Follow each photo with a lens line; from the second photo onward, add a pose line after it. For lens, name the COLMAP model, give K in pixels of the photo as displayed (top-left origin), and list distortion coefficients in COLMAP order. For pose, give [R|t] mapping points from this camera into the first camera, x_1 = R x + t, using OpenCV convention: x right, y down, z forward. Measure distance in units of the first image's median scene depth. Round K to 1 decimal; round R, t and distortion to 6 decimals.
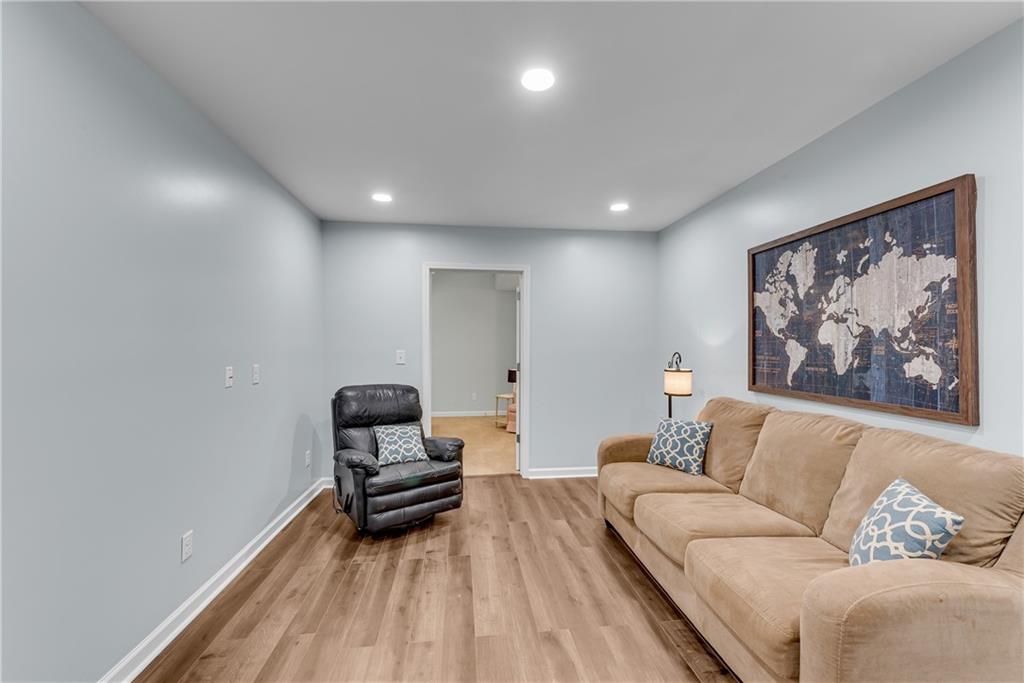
lens RADIAL K [[479.4, 0, 515.1], [0, 479.4, 347.0], [0, 0, 1]] dist [0.000934, -0.000300]
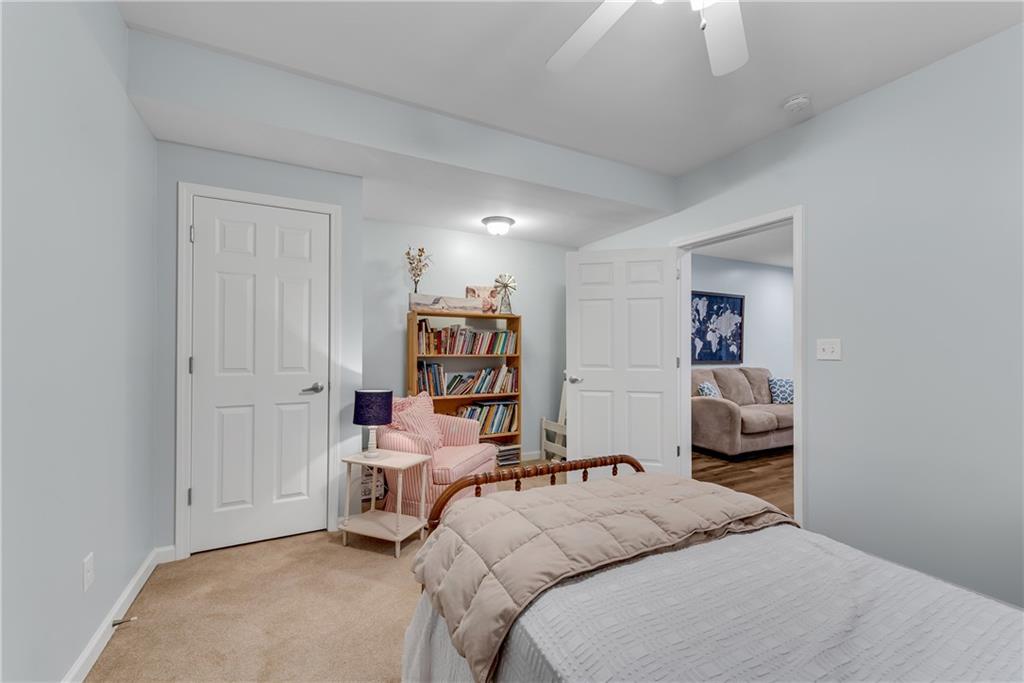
lens RADIAL K [[470.0, 0, 512.0], [0, 470.0, 341.5], [0, 0, 1]] dist [0.001351, -0.000053]
pose [[-0.411361, 0.013687, 0.911370, -1.214202], [-0.001737, 0.999874, -0.015800, 0.041694], [-0.911471, -0.008083, -0.411285, 3.082349]]
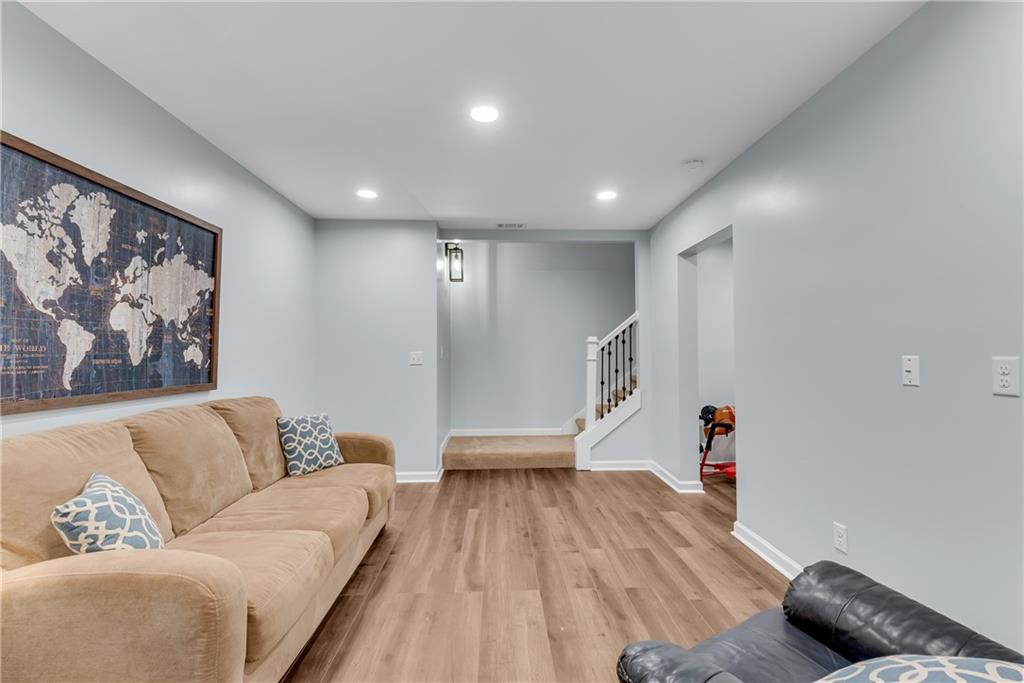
lens RADIAL K [[479.4, 0, 515.1], [0, 479.4, 347.0], [0, 0, 1]] dist [0.000934, -0.000300]
pose [[-0.996895, 0.005376, 0.078553, -0.102389], [0.004457, 0.999920, -0.011865, 0.037480], [-0.078610, -0.011478, -0.996839, 1.855462]]
